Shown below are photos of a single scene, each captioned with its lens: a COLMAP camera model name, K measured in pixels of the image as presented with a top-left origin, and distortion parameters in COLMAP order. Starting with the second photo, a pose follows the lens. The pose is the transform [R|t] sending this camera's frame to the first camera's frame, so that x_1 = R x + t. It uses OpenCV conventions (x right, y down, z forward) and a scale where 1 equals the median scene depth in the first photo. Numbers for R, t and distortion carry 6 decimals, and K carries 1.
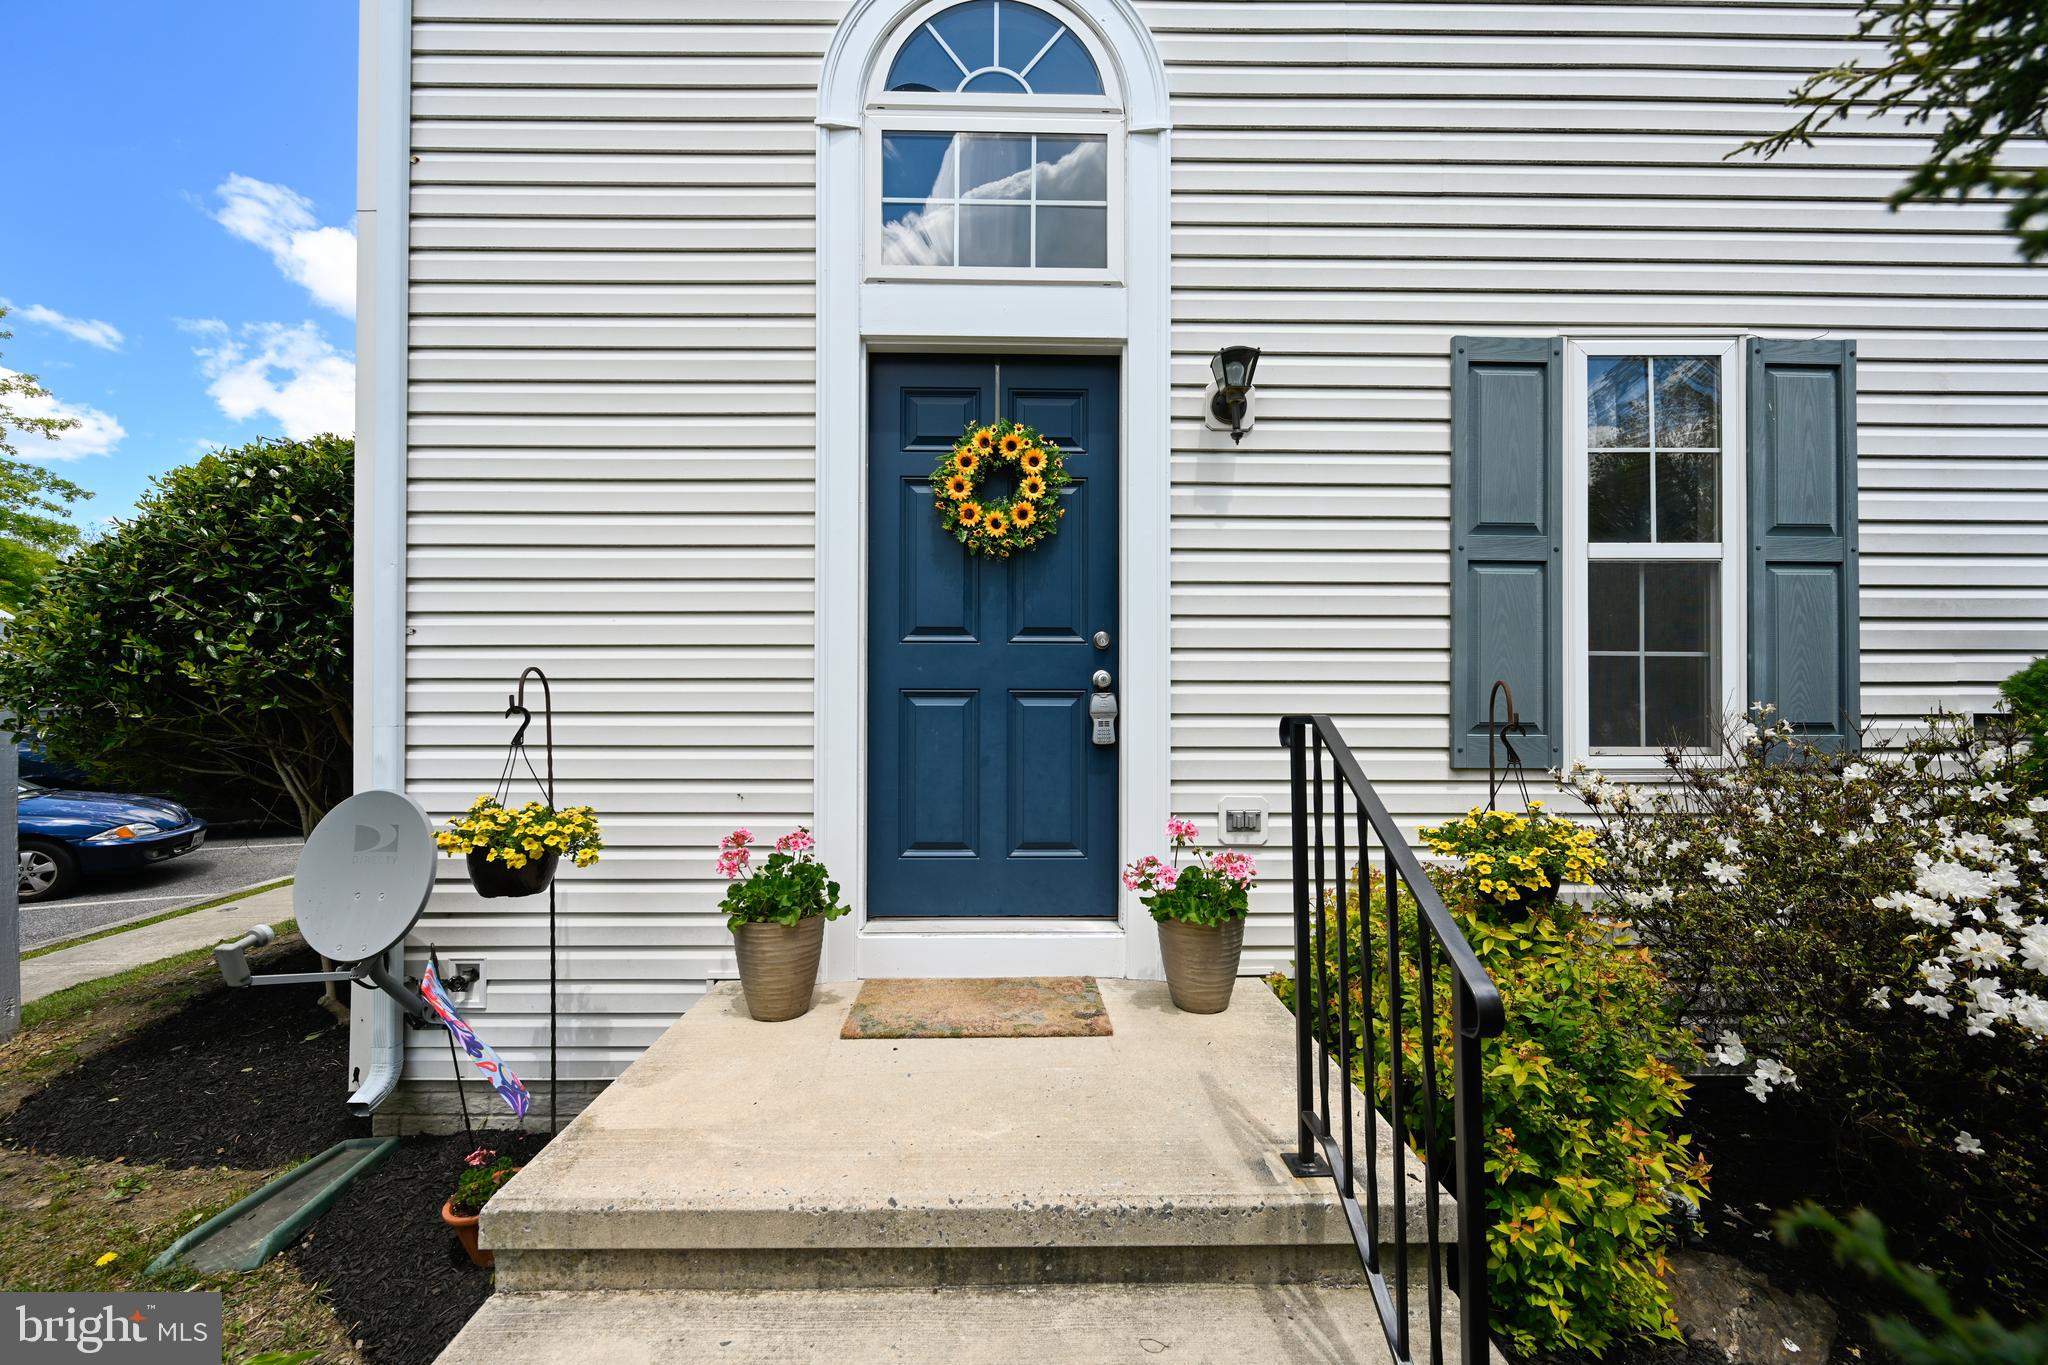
lens RADIAL K [[834.3, 0, 1024.4], [0, 834.3, 685.8], [0, 0, 1]] dist [0.002616, 0.000031]
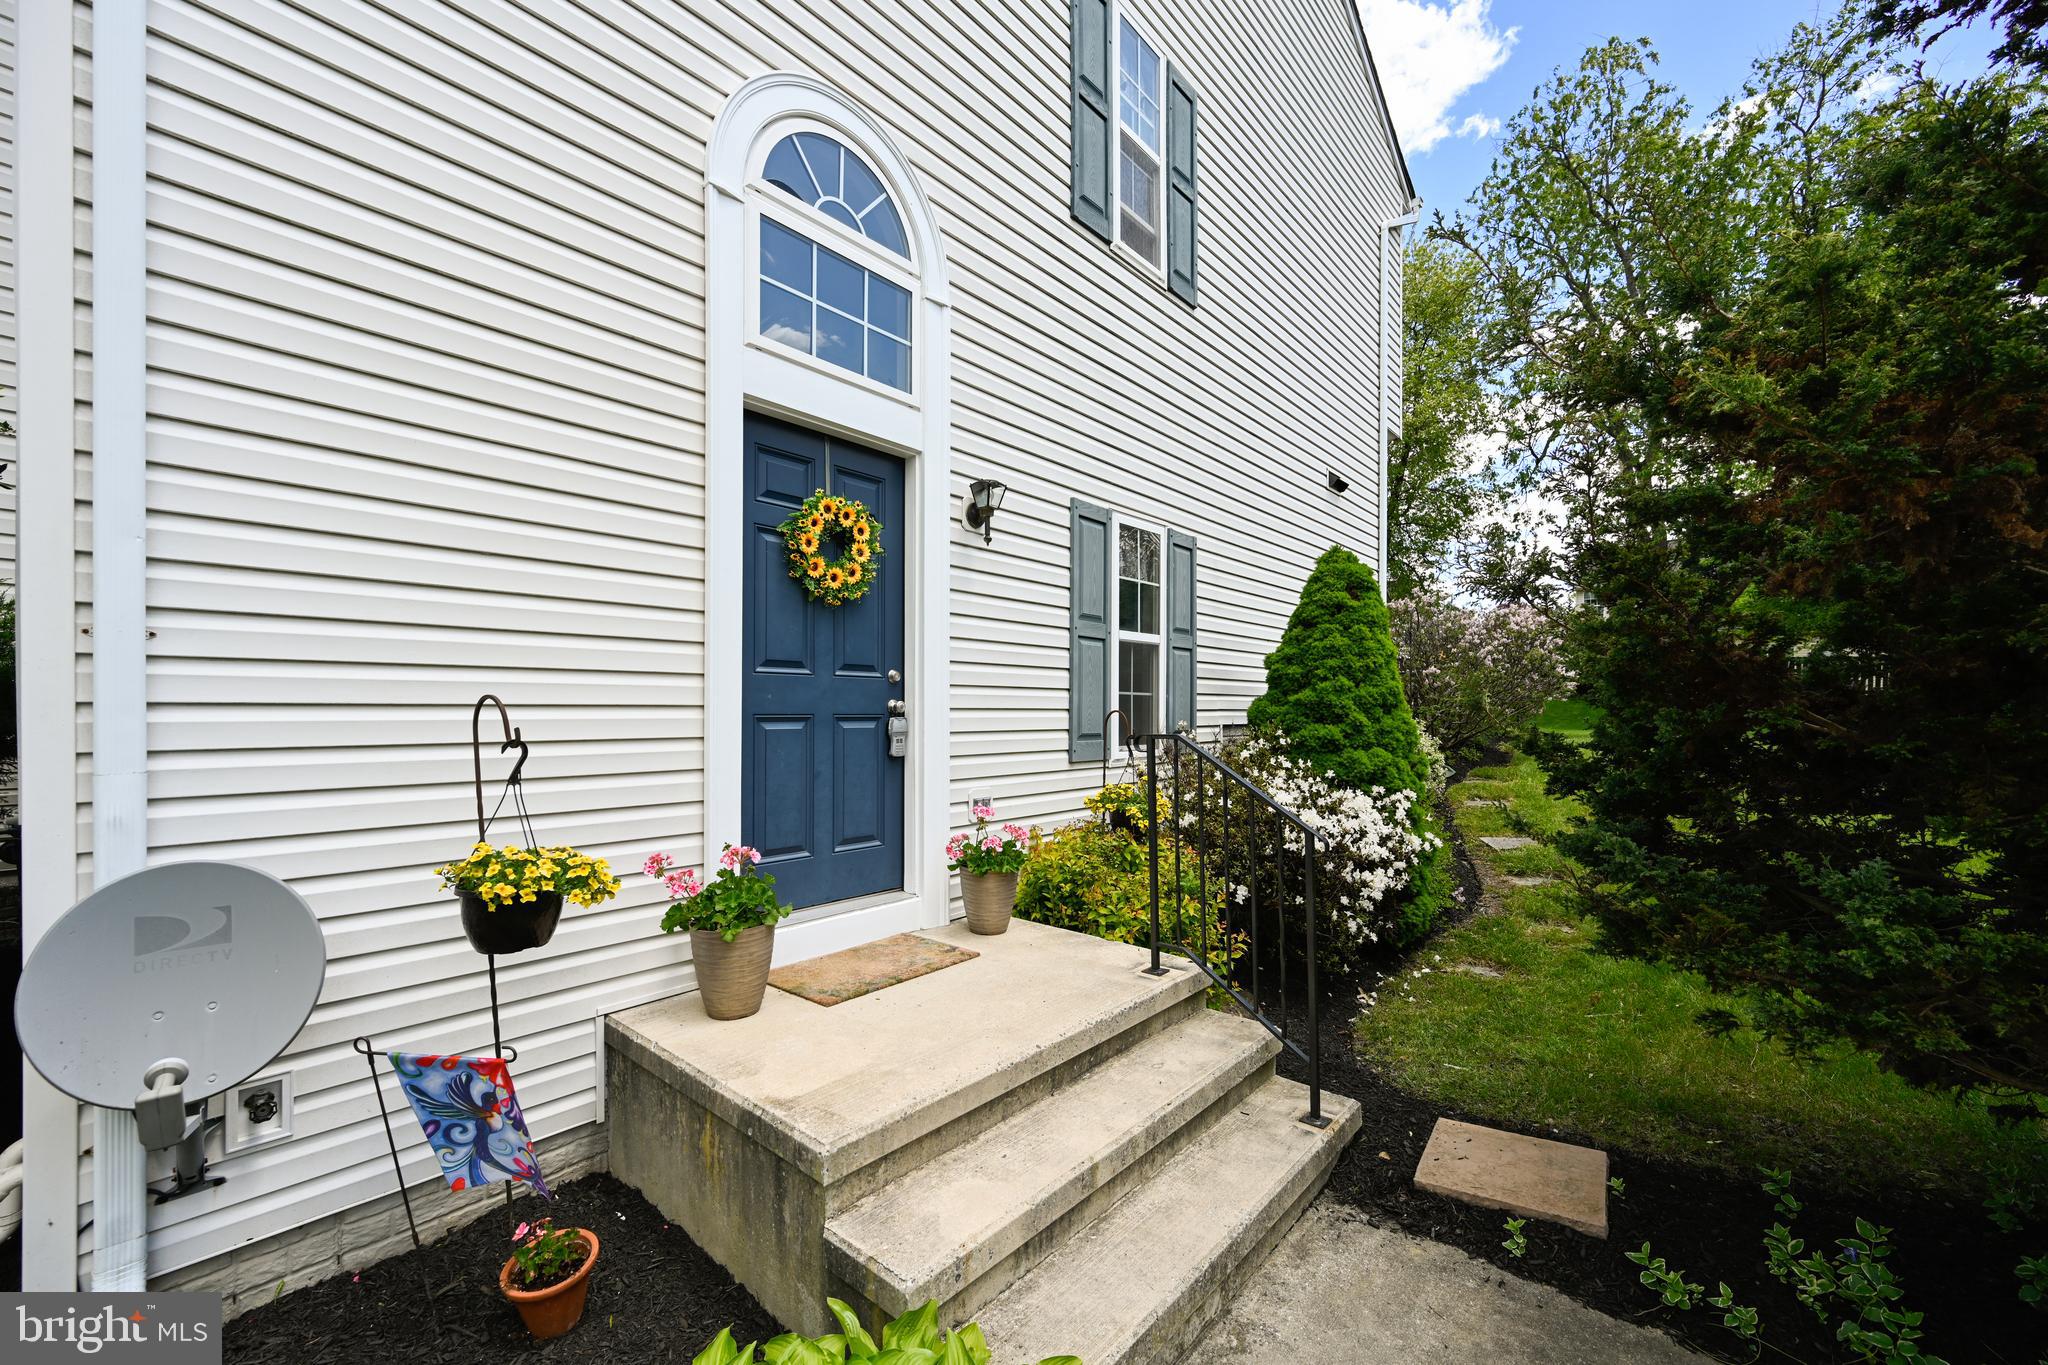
lens RADIAL K [[817.6, 0, 1025.0], [0, 817.6, 712.3], [0, 0, 1]] dist [0.008536, 0.000026]
pose [[0.667073, -0.001362, 0.744991, -0.736055], [-0.006313, 0.999952, 0.007482, -0.010126], [-0.744966, -0.009694, 0.667032, 0.001294]]
